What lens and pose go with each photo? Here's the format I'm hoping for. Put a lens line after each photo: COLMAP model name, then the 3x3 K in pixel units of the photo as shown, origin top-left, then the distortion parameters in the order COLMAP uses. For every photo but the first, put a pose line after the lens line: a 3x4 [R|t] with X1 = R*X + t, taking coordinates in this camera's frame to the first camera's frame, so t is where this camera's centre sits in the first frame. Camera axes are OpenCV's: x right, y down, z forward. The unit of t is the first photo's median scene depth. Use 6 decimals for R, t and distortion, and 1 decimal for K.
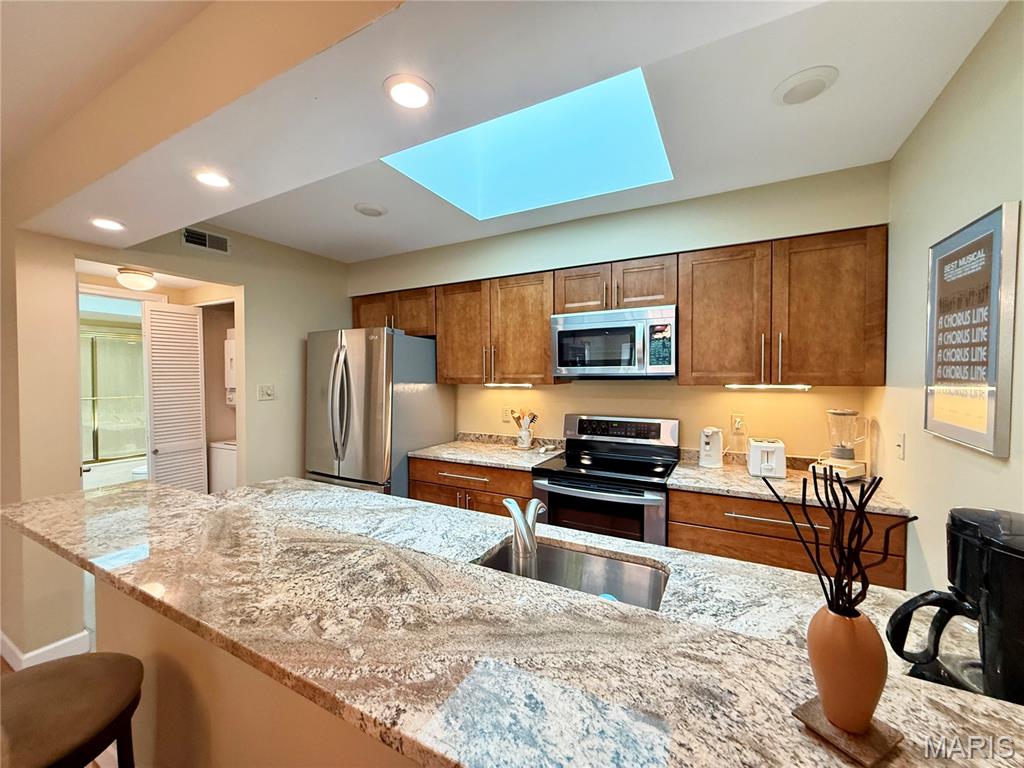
lens RADIAL K [[408.8, 0, 511.9], [0, 408.8, 381.8], [0, 0, 1]] dist [0.000218, -0.000120]
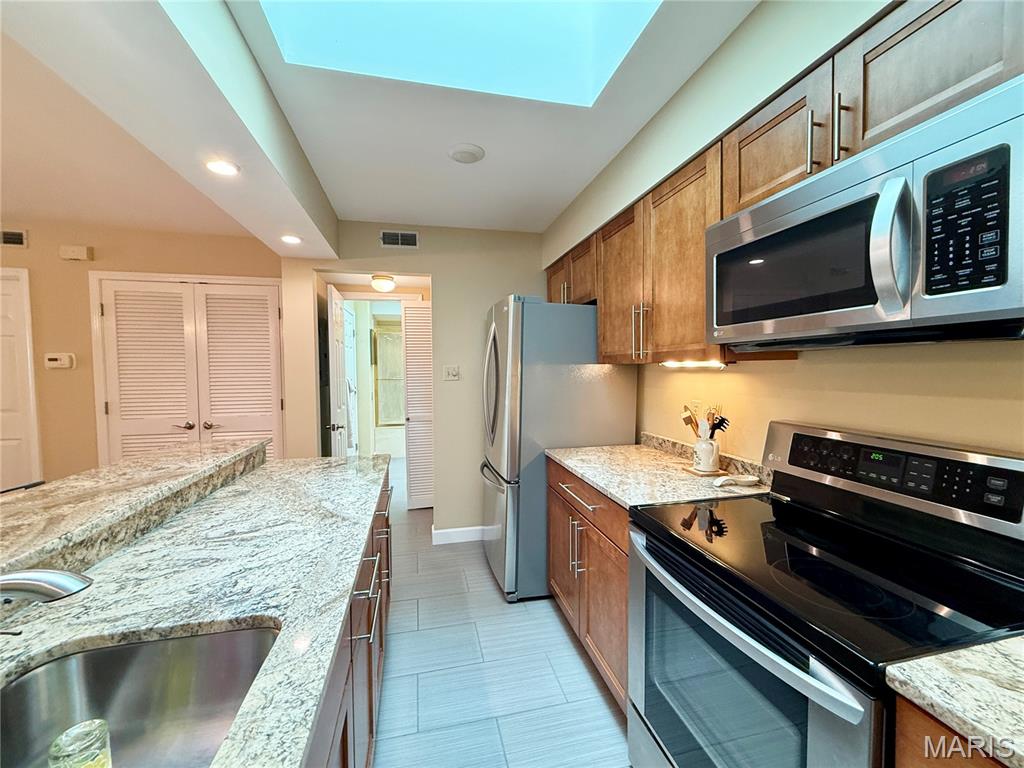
lens RADIAL K [[408.8, 0, 512.2], [0, 408.8, 384.0], [0, 0, 1]] dist [0.000218, -0.000120]
pose [[0.662740, 0.027835, -0.748332, 0.299441], [-0.005644, 0.999466, 0.032178, 0.019628], [0.748829, -0.017102, 0.662543, 0.424261]]
